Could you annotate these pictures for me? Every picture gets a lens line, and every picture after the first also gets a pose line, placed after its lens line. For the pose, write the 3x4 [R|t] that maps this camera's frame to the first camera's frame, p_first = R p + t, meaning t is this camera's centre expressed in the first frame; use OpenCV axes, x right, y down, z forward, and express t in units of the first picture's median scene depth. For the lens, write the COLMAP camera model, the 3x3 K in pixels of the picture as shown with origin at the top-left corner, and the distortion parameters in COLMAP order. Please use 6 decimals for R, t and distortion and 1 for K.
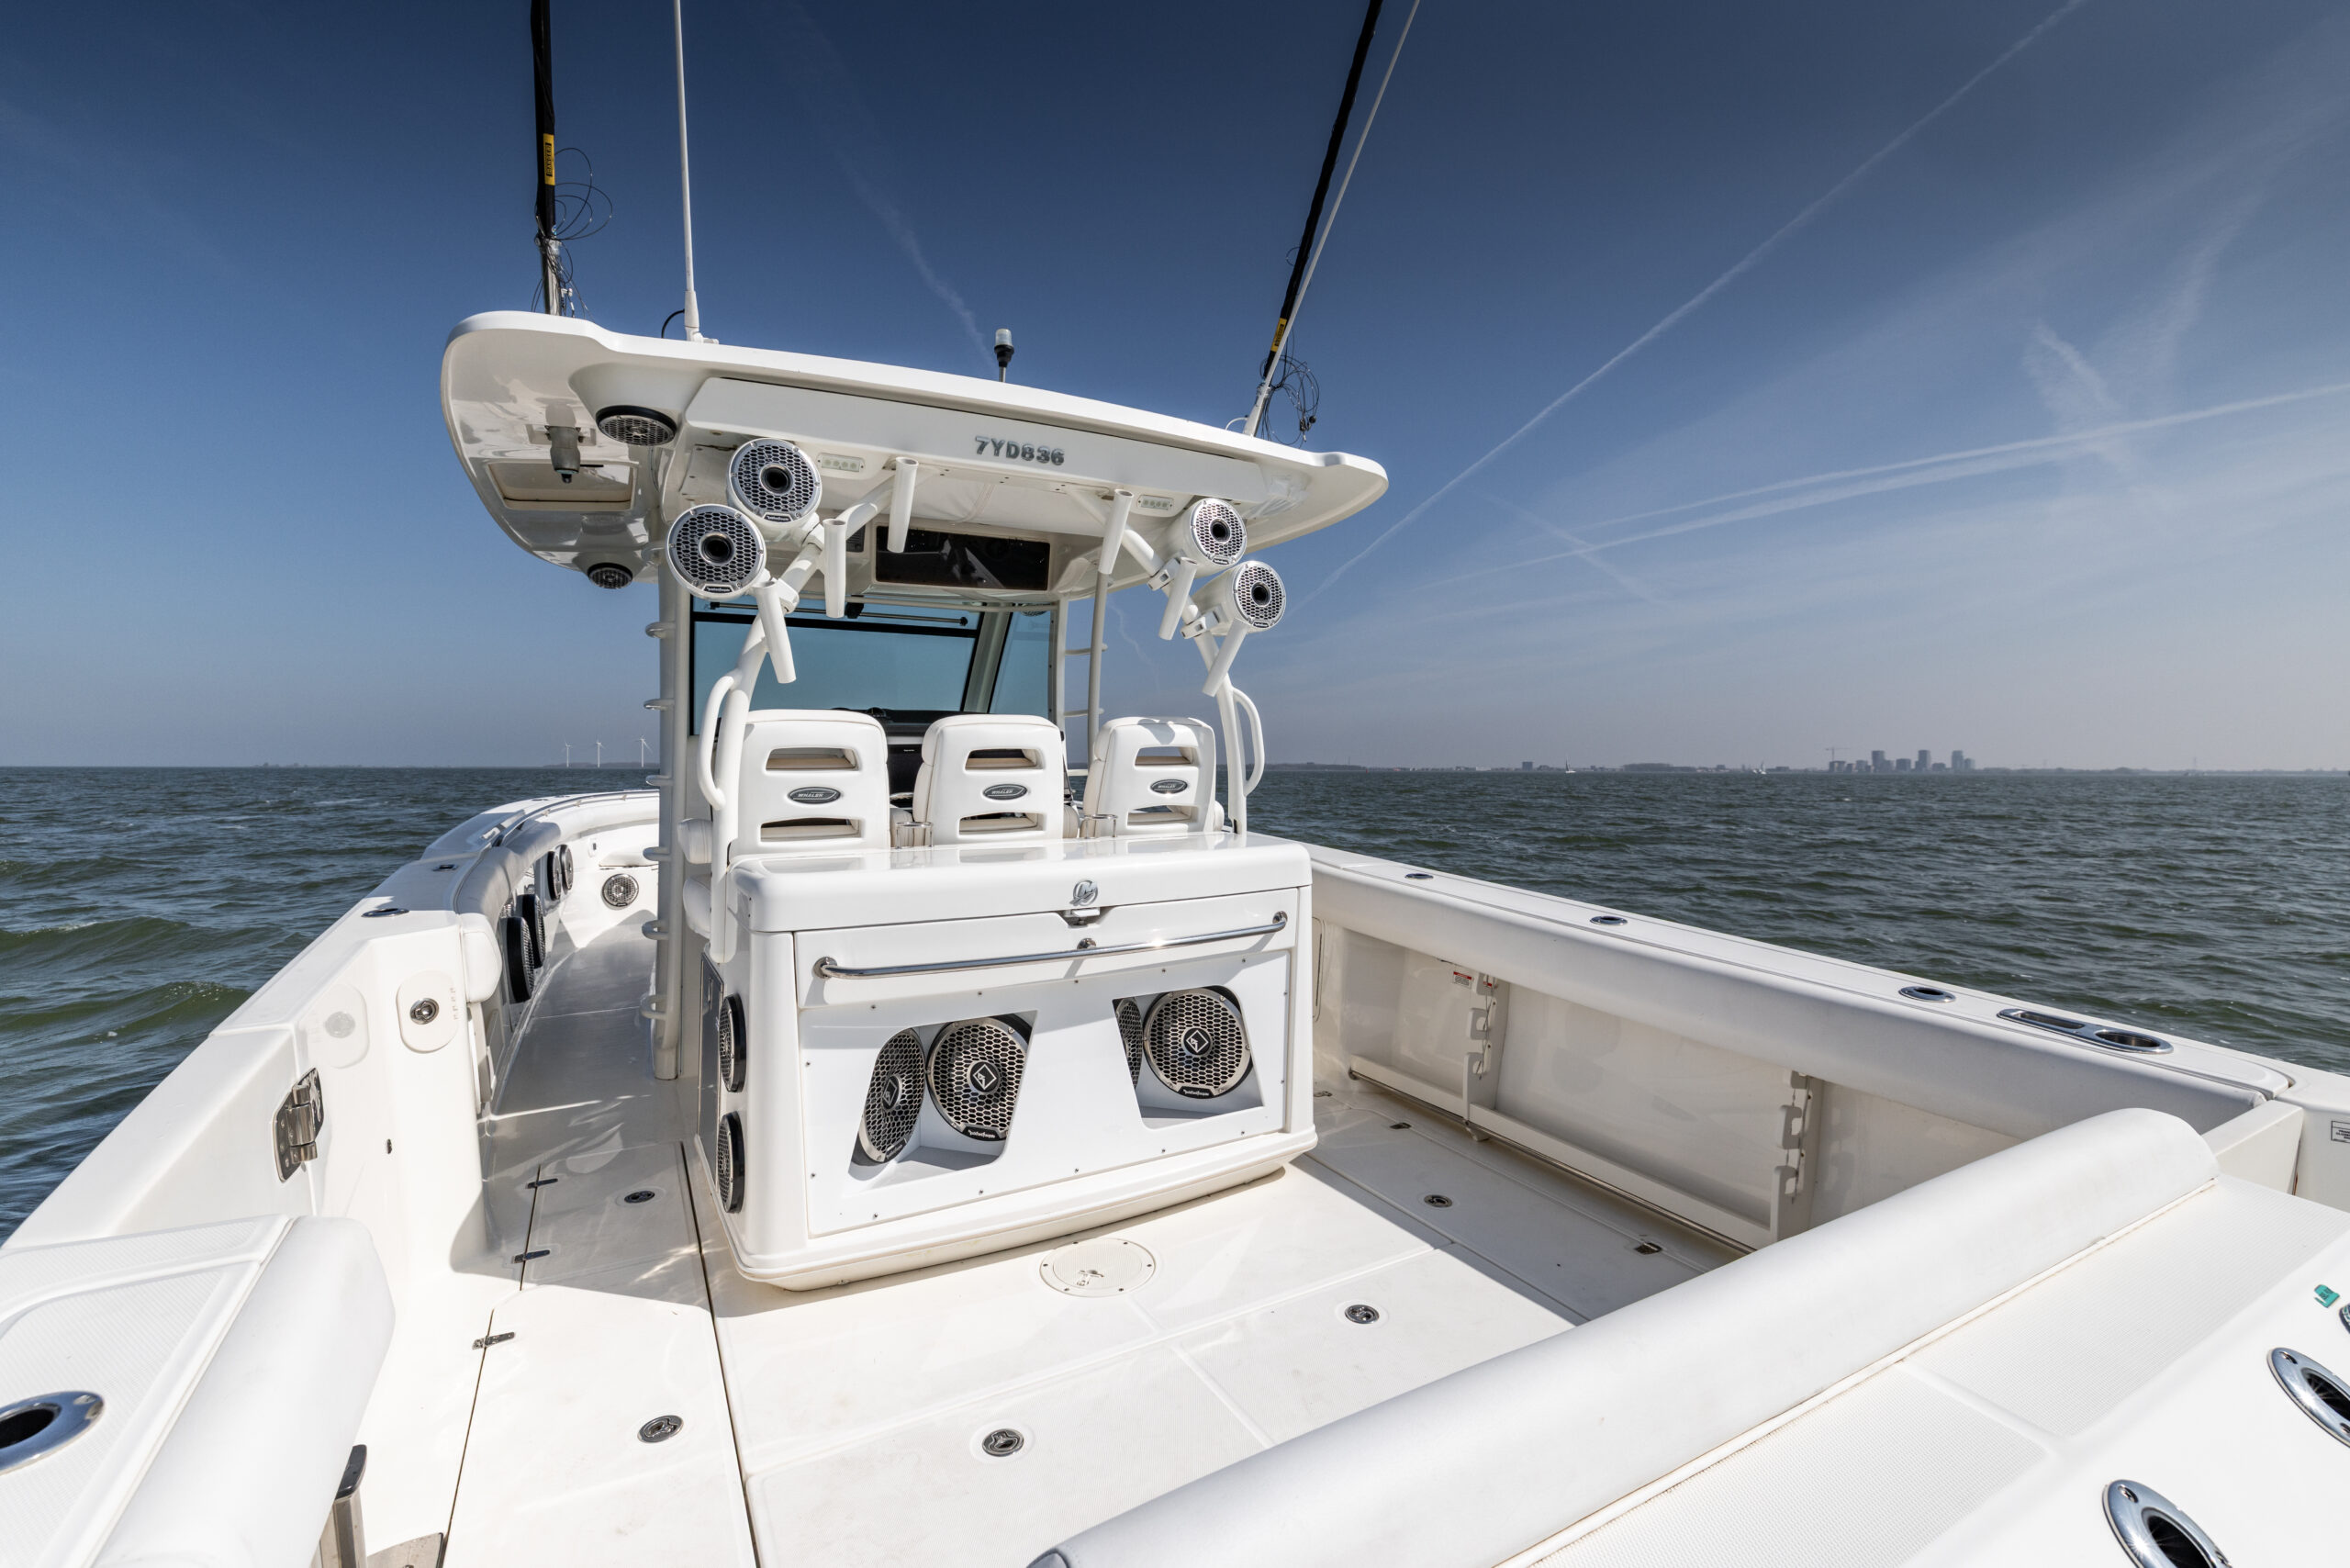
lens RADIAL K [[1018.4, 0, 1170.3], [0, 1018.4, 774.0], [0, 0, 1]] dist [-0.000528, 0.000057]
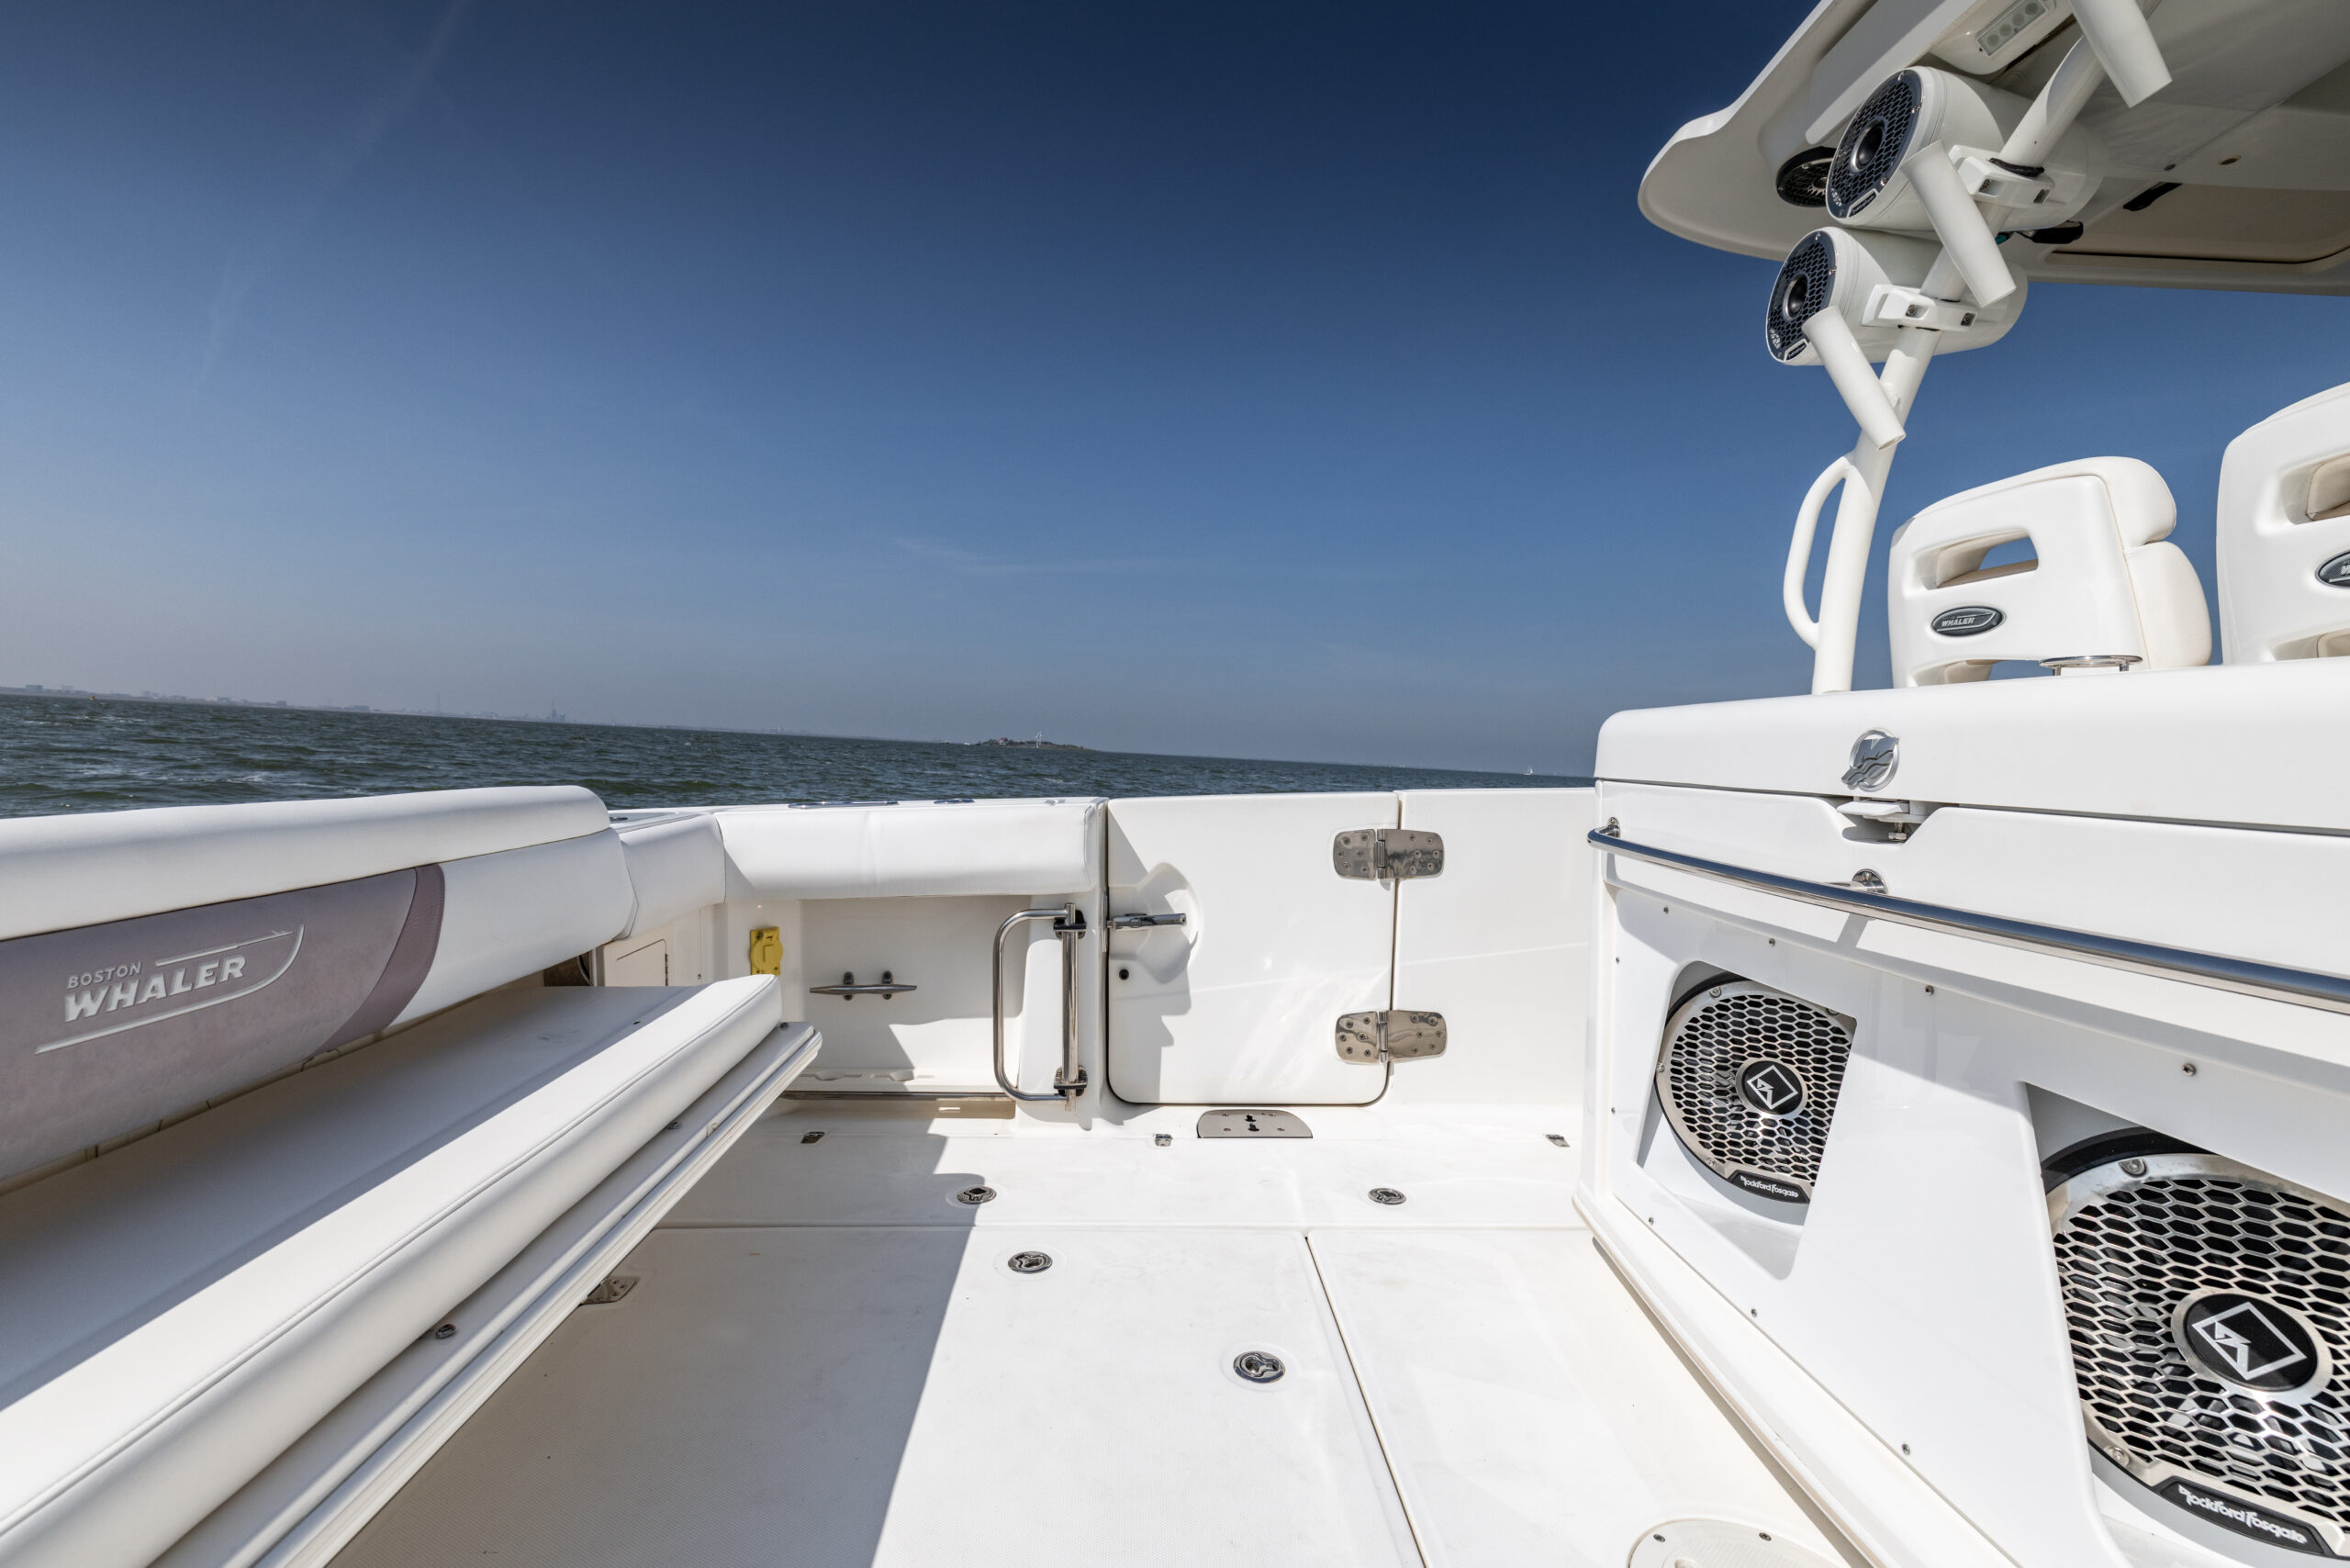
lens RADIAL K [[1045.8, 0, 1175.0], [0, 1045.8, 784.0], [0, 0, 1]] dist [0.001255, 0.000125]
pose [[-0.441544, 0.015672, -0.897103, 0.396888], [-0.059139, 0.997165, 0.046528, 0.111559], [0.895289, 0.073598, -0.439365, 0.838157]]
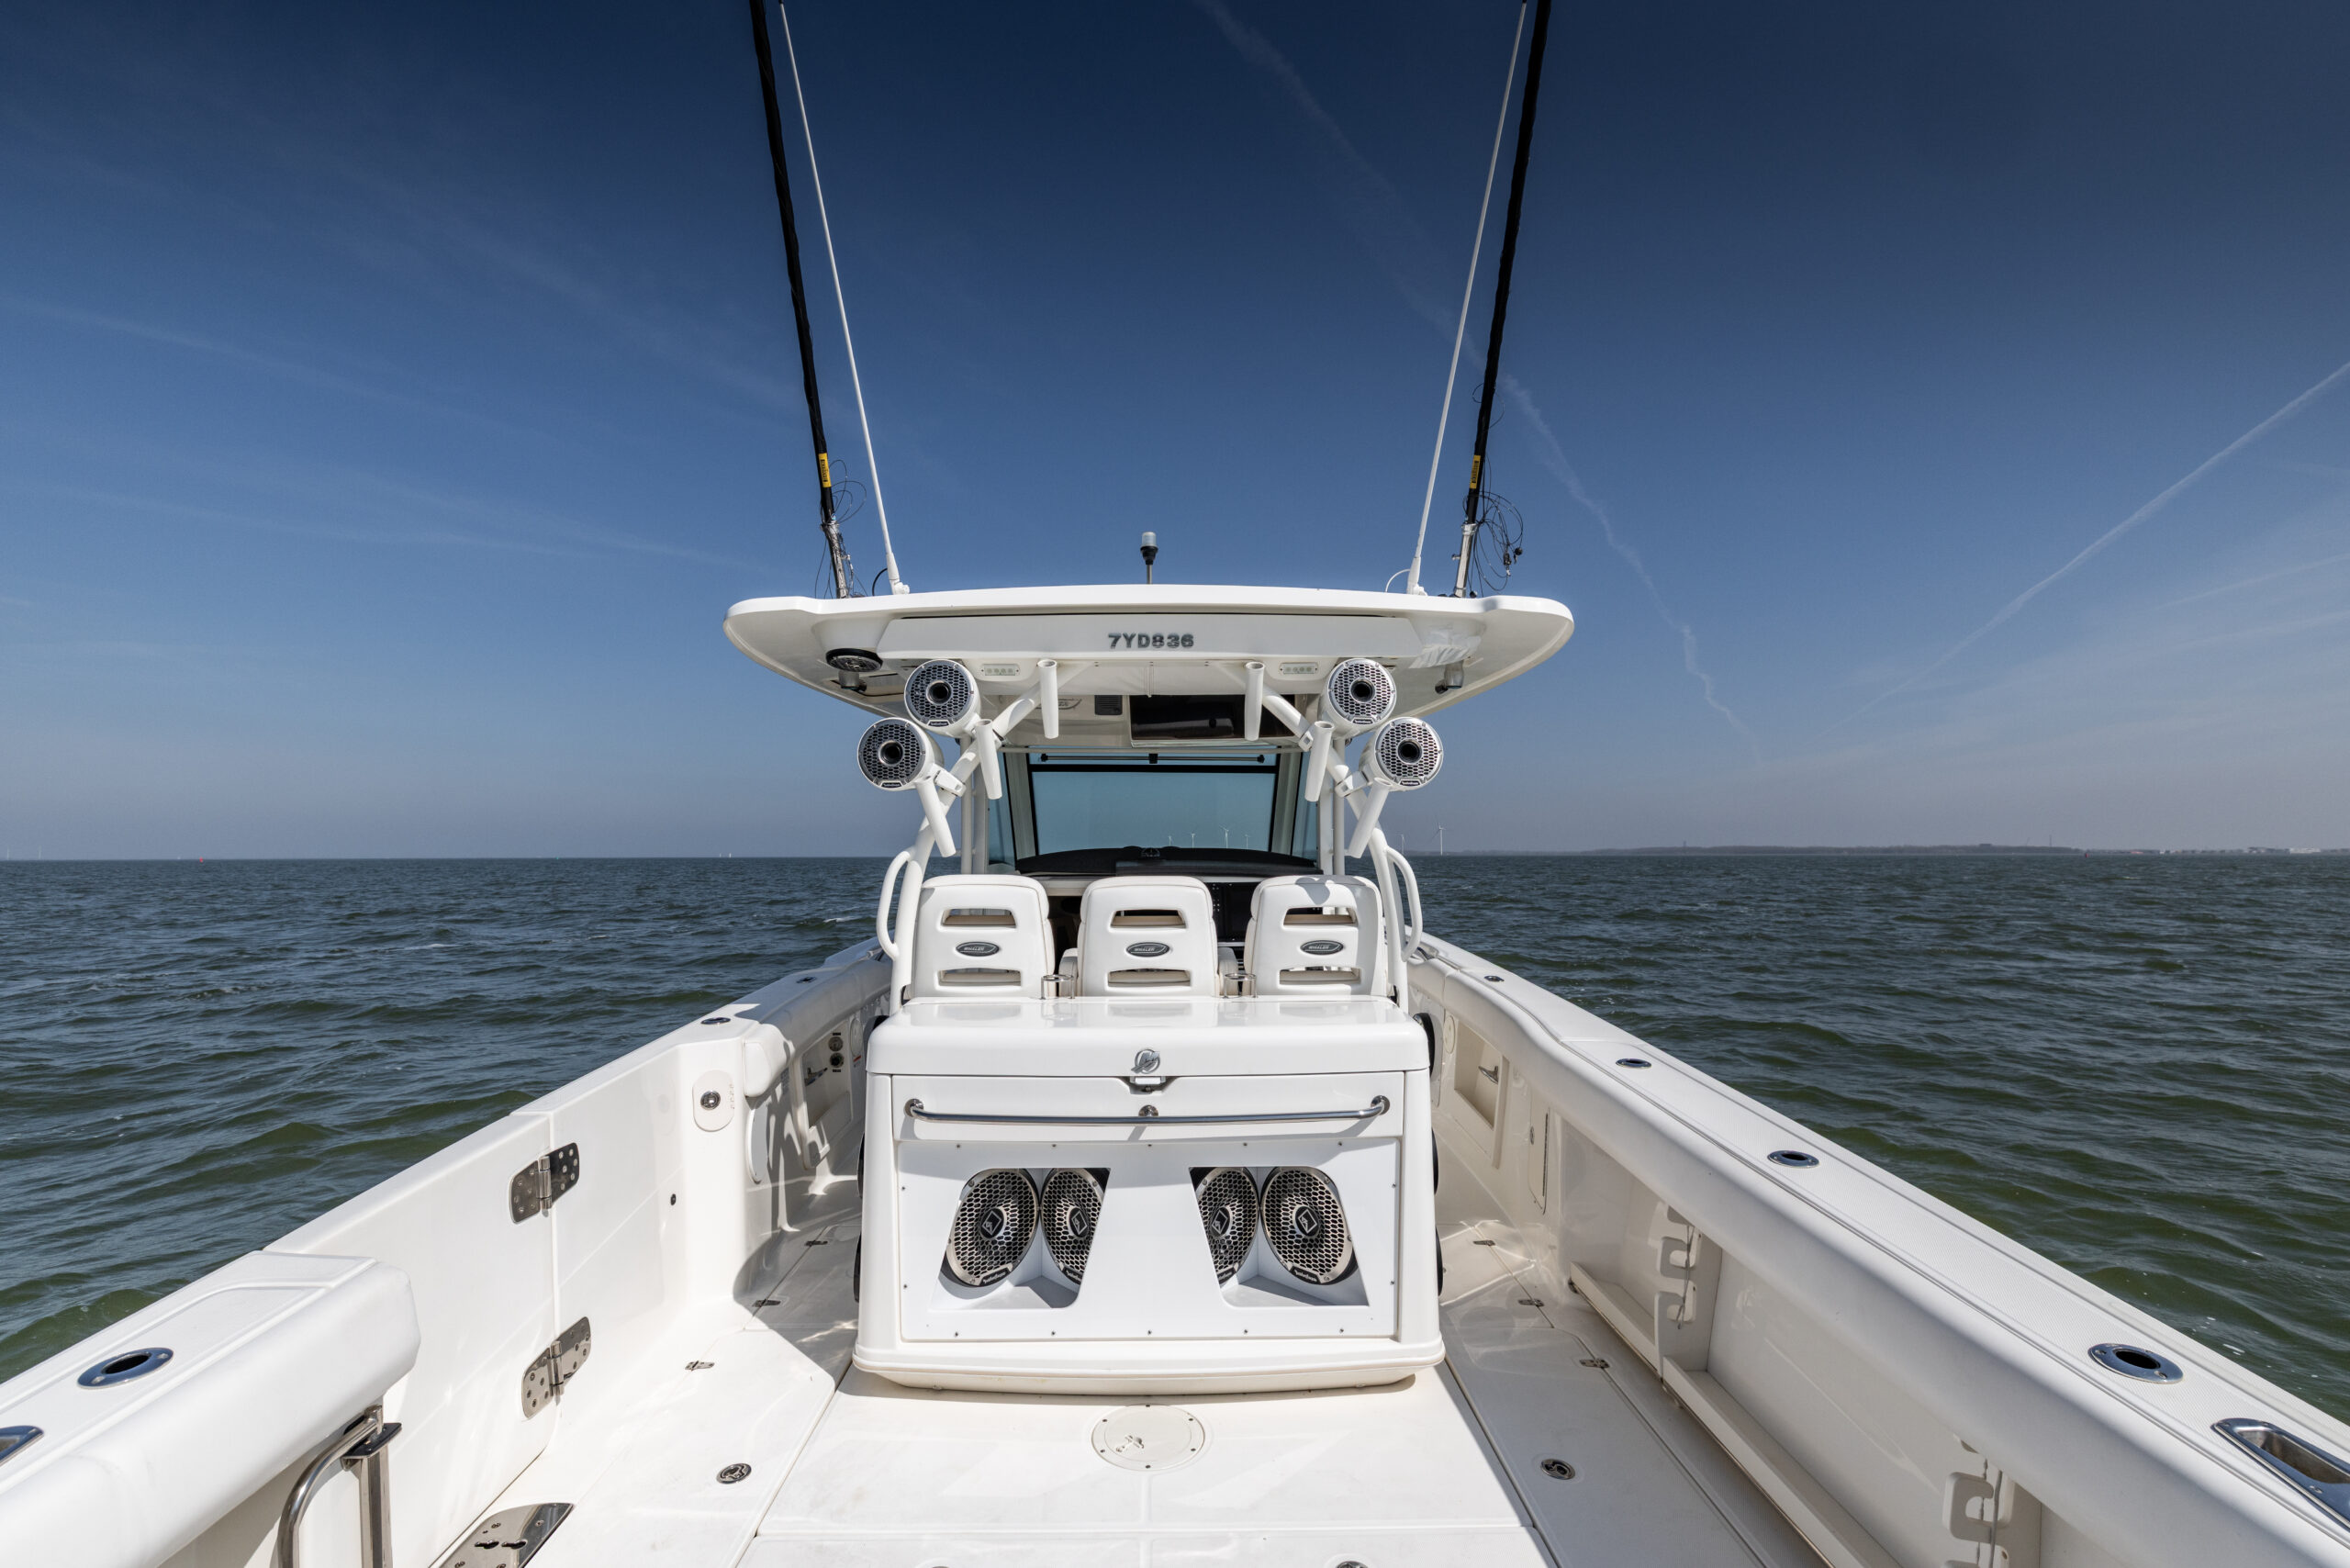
lens RADIAL K [[1018.4, 0, 1170.3], [0, 1018.4, 774.0], [0, 0, 1]] dist [-0.000528, 0.000057]
pose [[0.876215, -0.029078, -0.481043, 0.408554], [-0.012475, 0.996475, -0.082959, -0.083429], [0.481759, 0.078692, 0.872763, 0.059417]]
